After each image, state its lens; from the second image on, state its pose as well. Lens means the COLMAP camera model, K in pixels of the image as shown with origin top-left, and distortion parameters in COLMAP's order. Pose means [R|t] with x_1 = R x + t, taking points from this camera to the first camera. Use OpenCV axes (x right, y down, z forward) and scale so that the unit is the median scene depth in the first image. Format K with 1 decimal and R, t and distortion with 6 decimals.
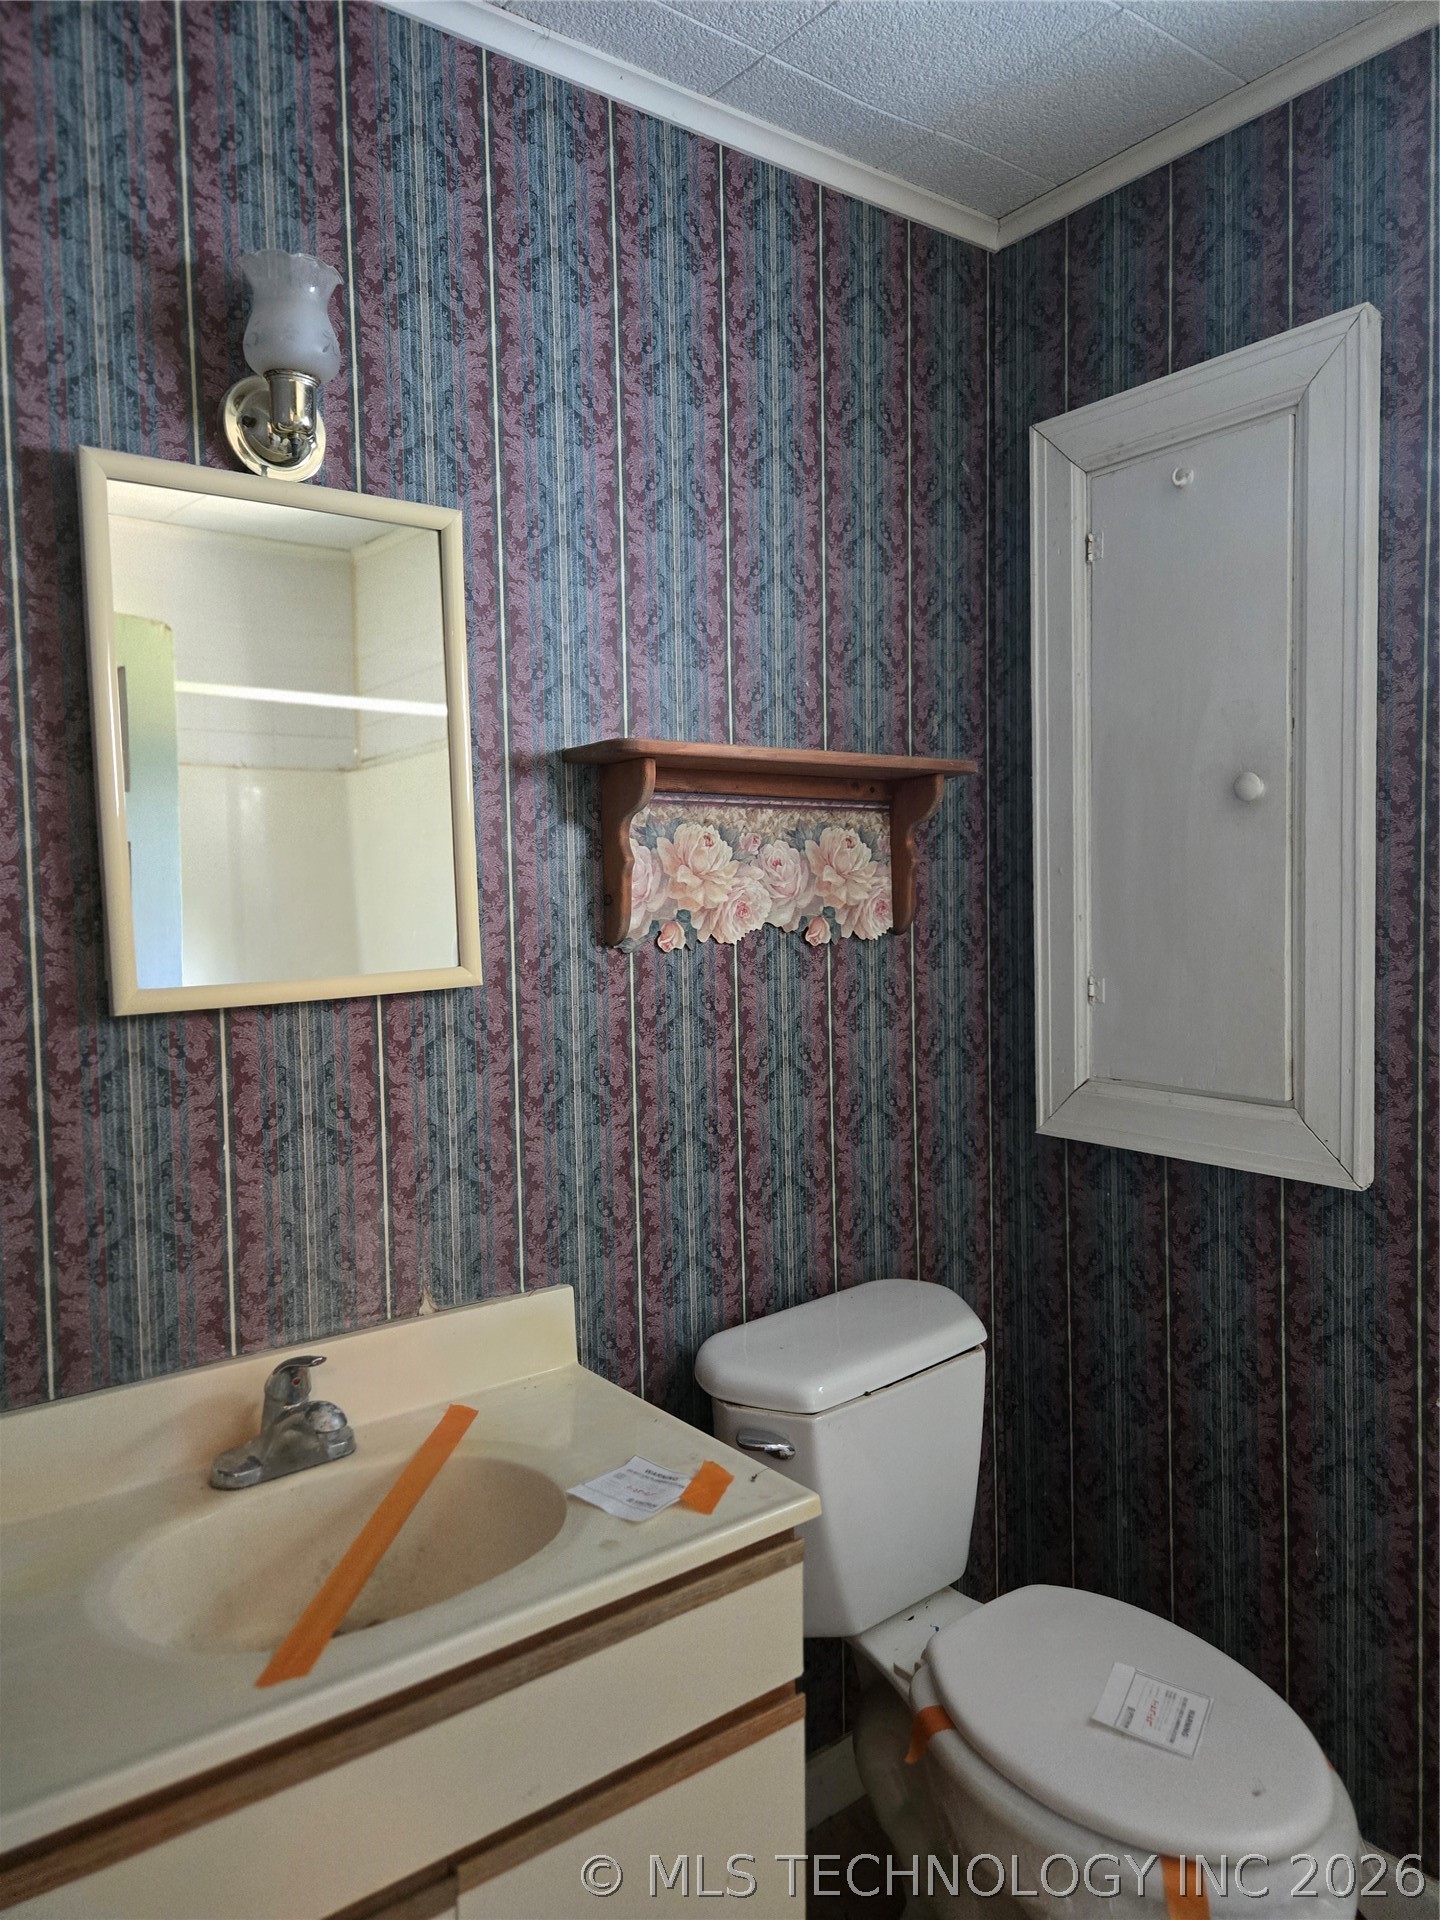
lens RADIAL K [[1291.5, 0, 708.6], [0, 1291.5, 968.7], [0, 0, 1]] dist [0.072230, -0.058952]
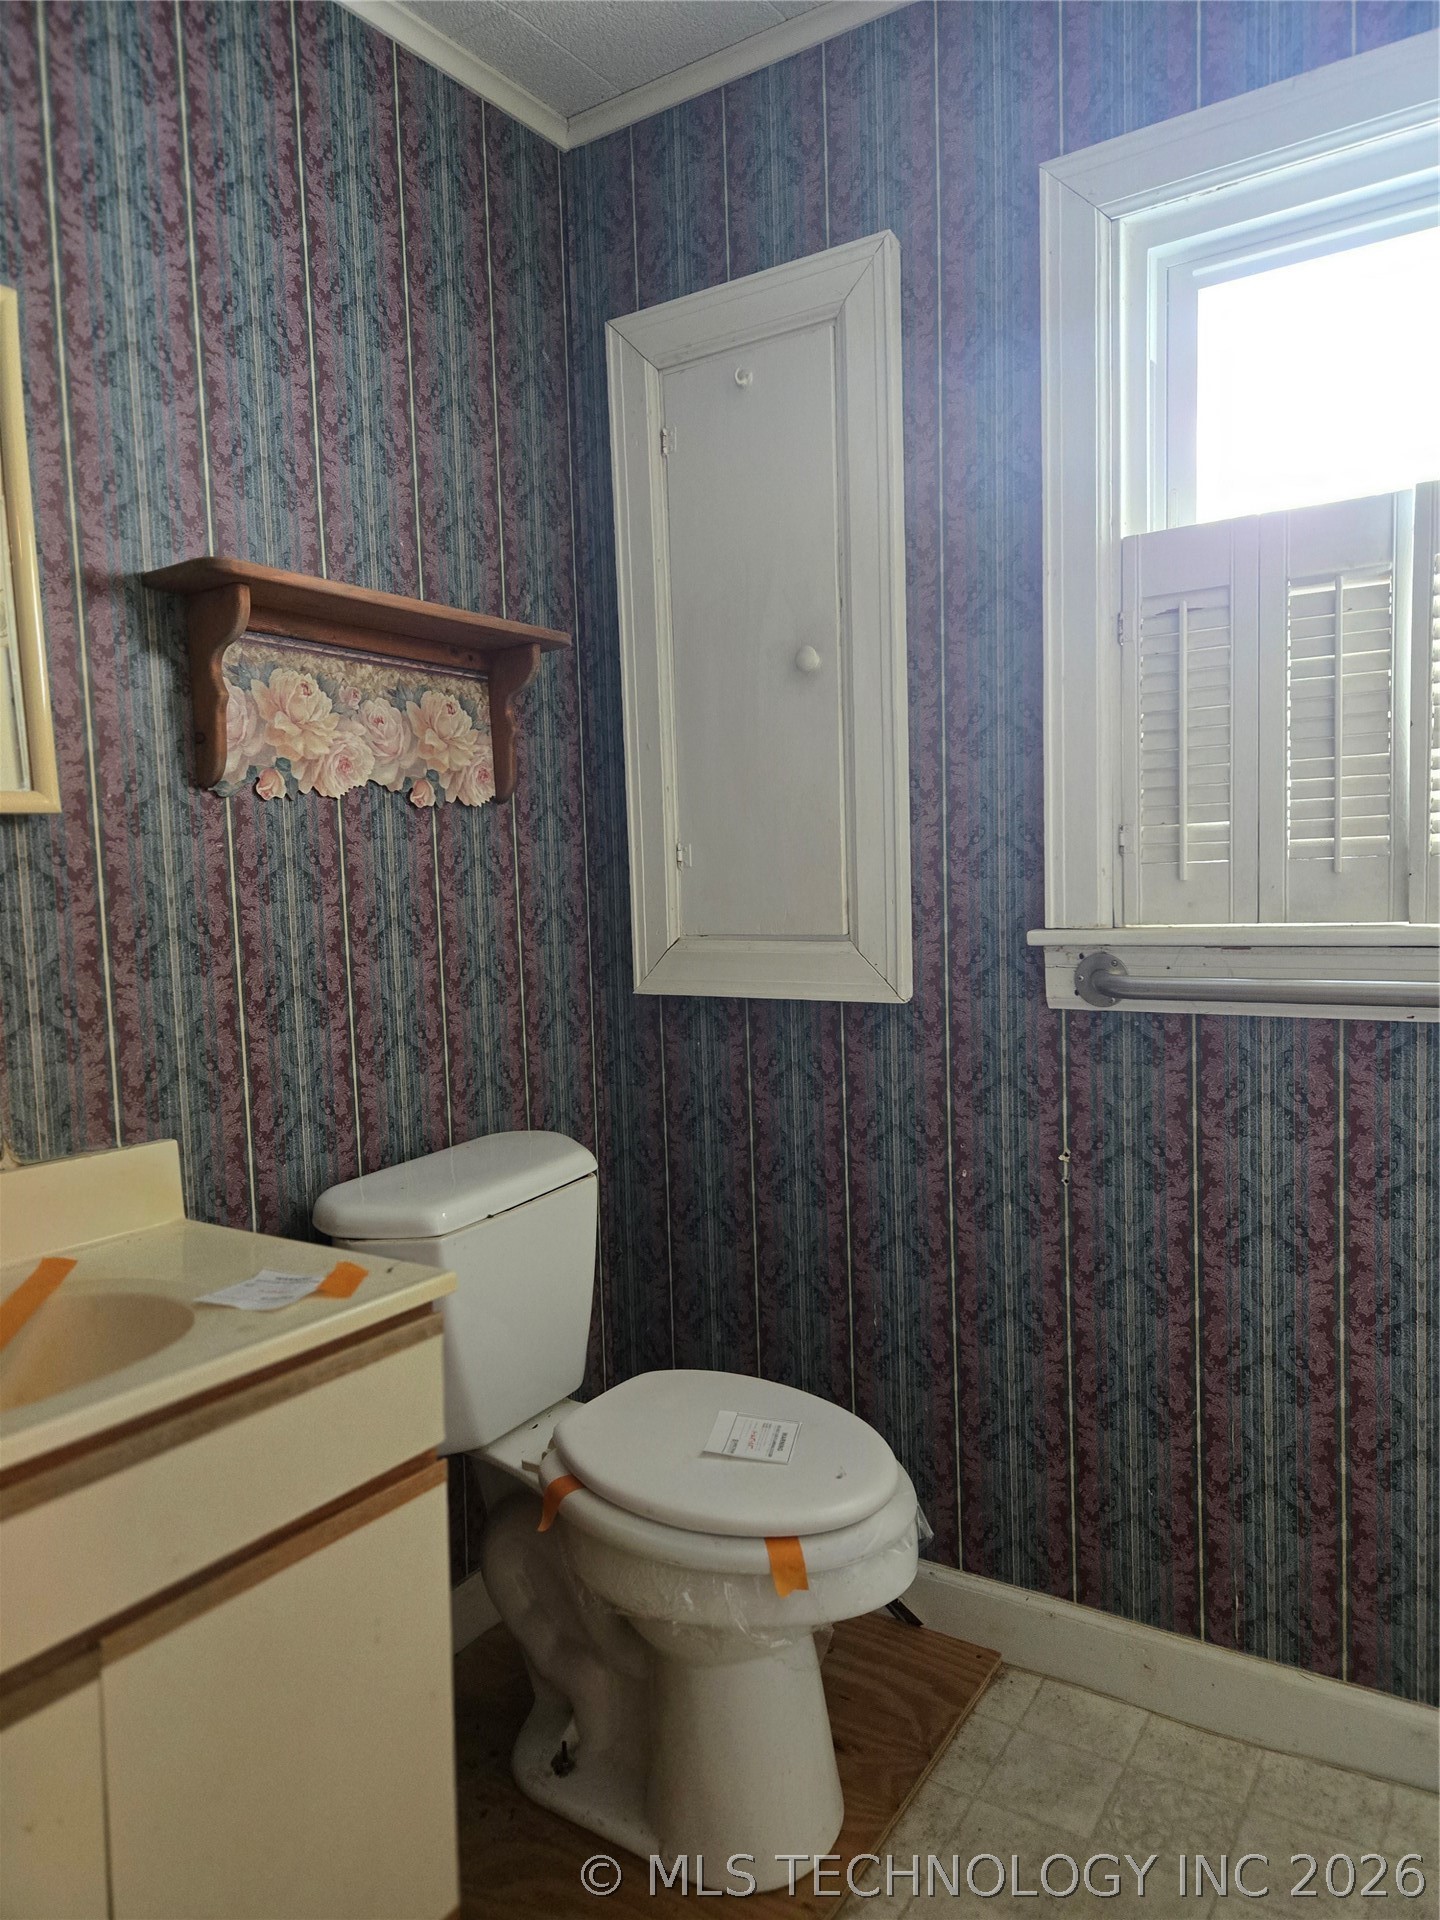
lens RADIAL K [[1291.5, 0, 728.9], [0, 1291.5, 973.3], [0, 0, 1]] dist [0.072230, -0.058952]
pose [[0.942106, -0.033483, 0.333640, -0.036589], [0.028299, 0.999392, 0.020388, 0.108728], [-0.334120, -0.009766, 0.942480, -0.043078]]
